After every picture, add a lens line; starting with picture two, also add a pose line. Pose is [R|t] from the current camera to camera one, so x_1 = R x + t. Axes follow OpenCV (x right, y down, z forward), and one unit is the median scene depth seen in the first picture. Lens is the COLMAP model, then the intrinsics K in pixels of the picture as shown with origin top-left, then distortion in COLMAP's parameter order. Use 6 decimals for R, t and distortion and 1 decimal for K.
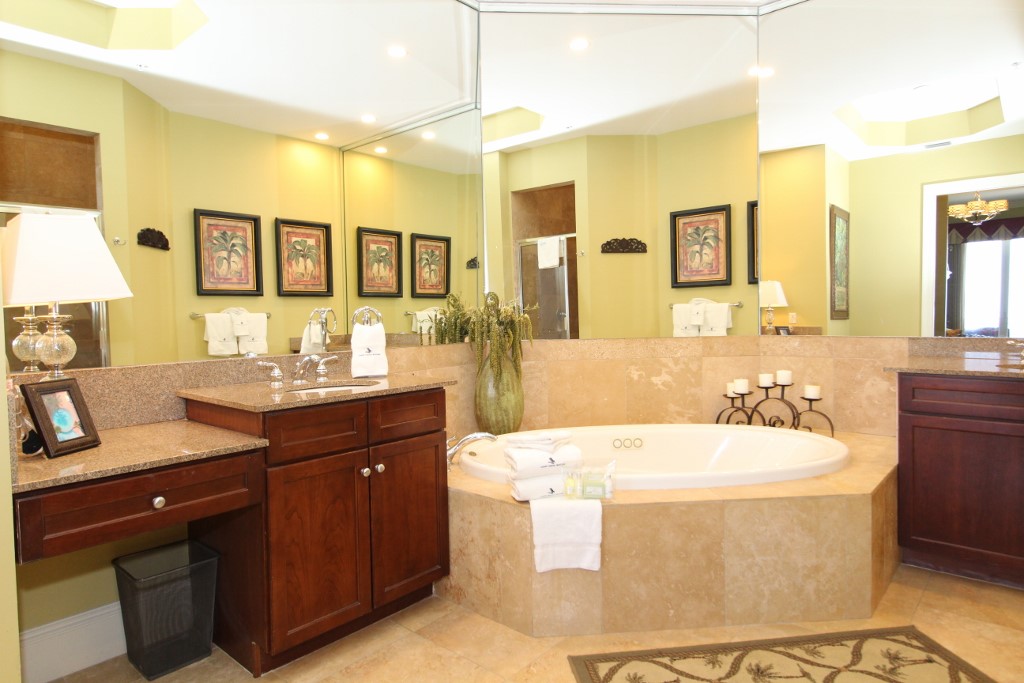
lens RADIAL K [[612.2, 0, 512.0], [0, 612.2, 305.3], [0, 0, 1]] dist [-0.003886, -0.003120]
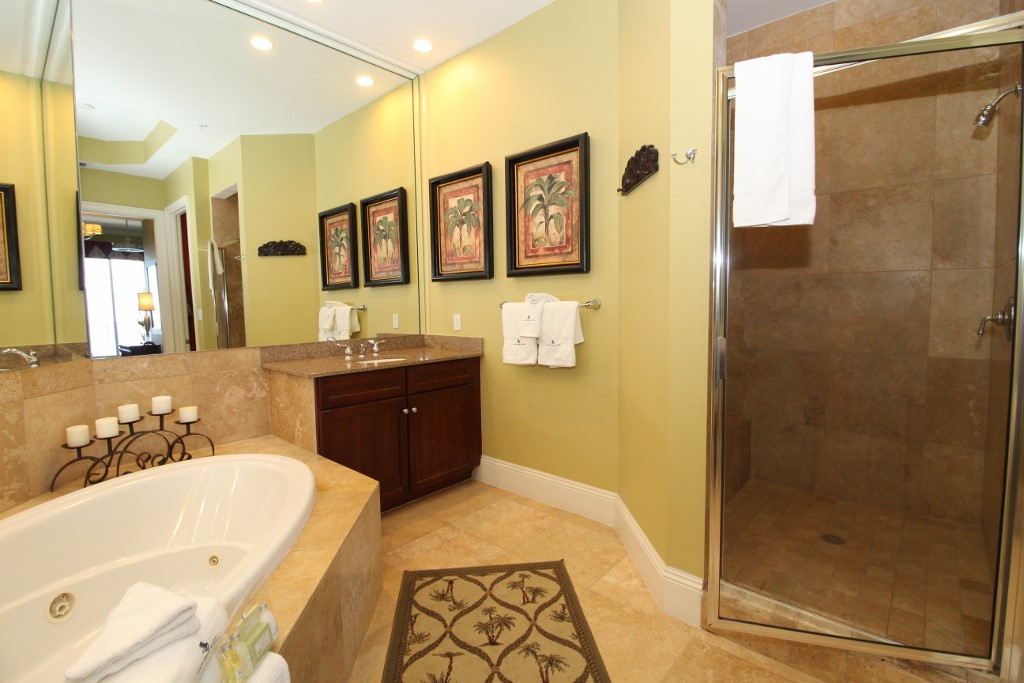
lens RADIAL K [[470.9, 0, 510.3], [0, 470.9, 329.9], [0, 0, 1]] dist [-0.000370, -0.013960]
pose [[0.024860, -0.039859, 0.998896, -0.198964], [0.009206, 0.999172, 0.039641, -0.008146], [-0.999649, 0.008211, 0.025207, 0.509339]]
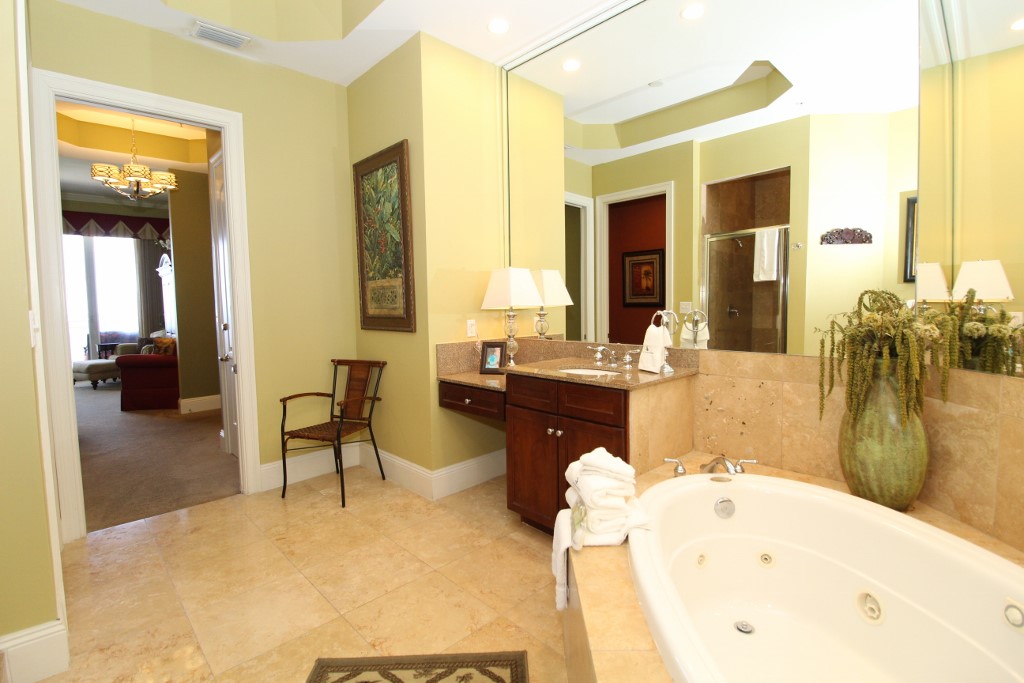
lens RADIAL K [[470.9, 0, 510.3], [0, 470.9, 329.9], [0, 0, 1]] dist [-0.000370, -0.013960]
pose [[-0.076490, 0.074006, -0.994320, 0.544817], [0.022946, 0.997108, 0.072448, -0.025931], [0.996806, -0.017274, -0.077967, 0.660480]]
